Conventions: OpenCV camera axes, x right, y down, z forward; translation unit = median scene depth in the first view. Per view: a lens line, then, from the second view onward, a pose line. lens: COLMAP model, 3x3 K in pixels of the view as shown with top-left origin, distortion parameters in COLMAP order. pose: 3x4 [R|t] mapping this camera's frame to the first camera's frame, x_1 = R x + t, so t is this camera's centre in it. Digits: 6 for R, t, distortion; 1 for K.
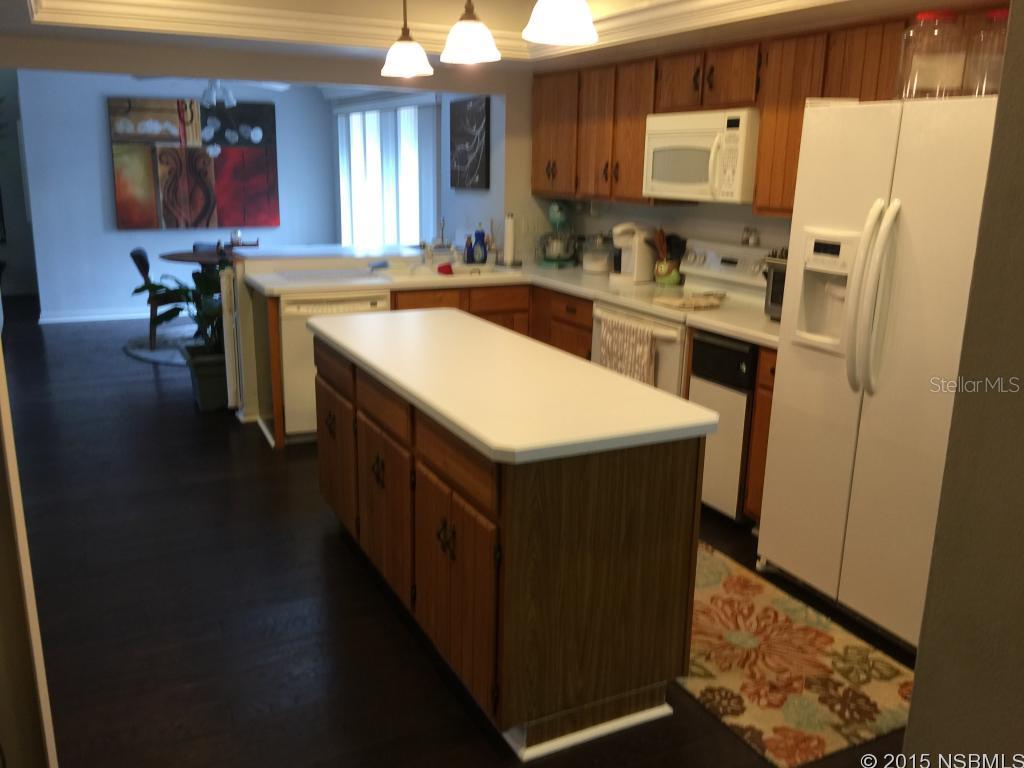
lens RADIAL K [[864.5, 0, 512.0], [0, 864.5, 384.0], [0, 0, 1]] dist [0.063932, -0.110722]
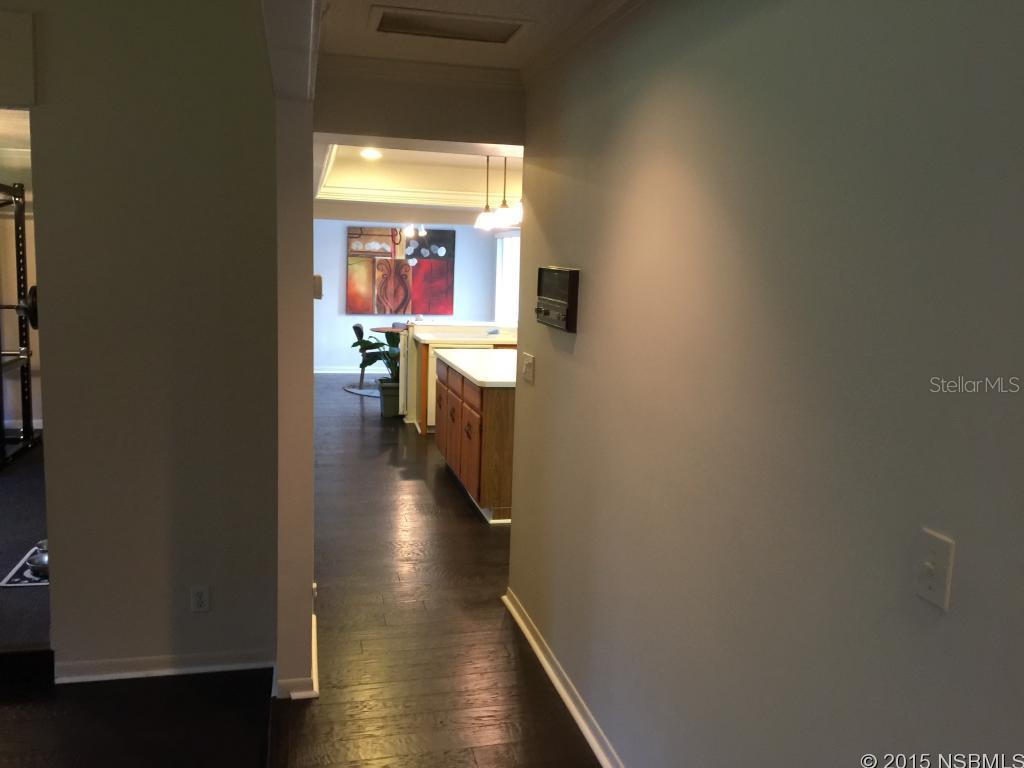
lens RADIAL K [[864.5, 0, 512.0], [0, 864.5, 384.0], [0, 0, 1]] dist [0.063932, -0.110722]
pose [[0.973085, 0.041070, -0.226757, 0.185525], [-0.068350, 0.991150, -0.113796, 0.104675], [0.220077, 0.126232, 0.967281, -0.402696]]
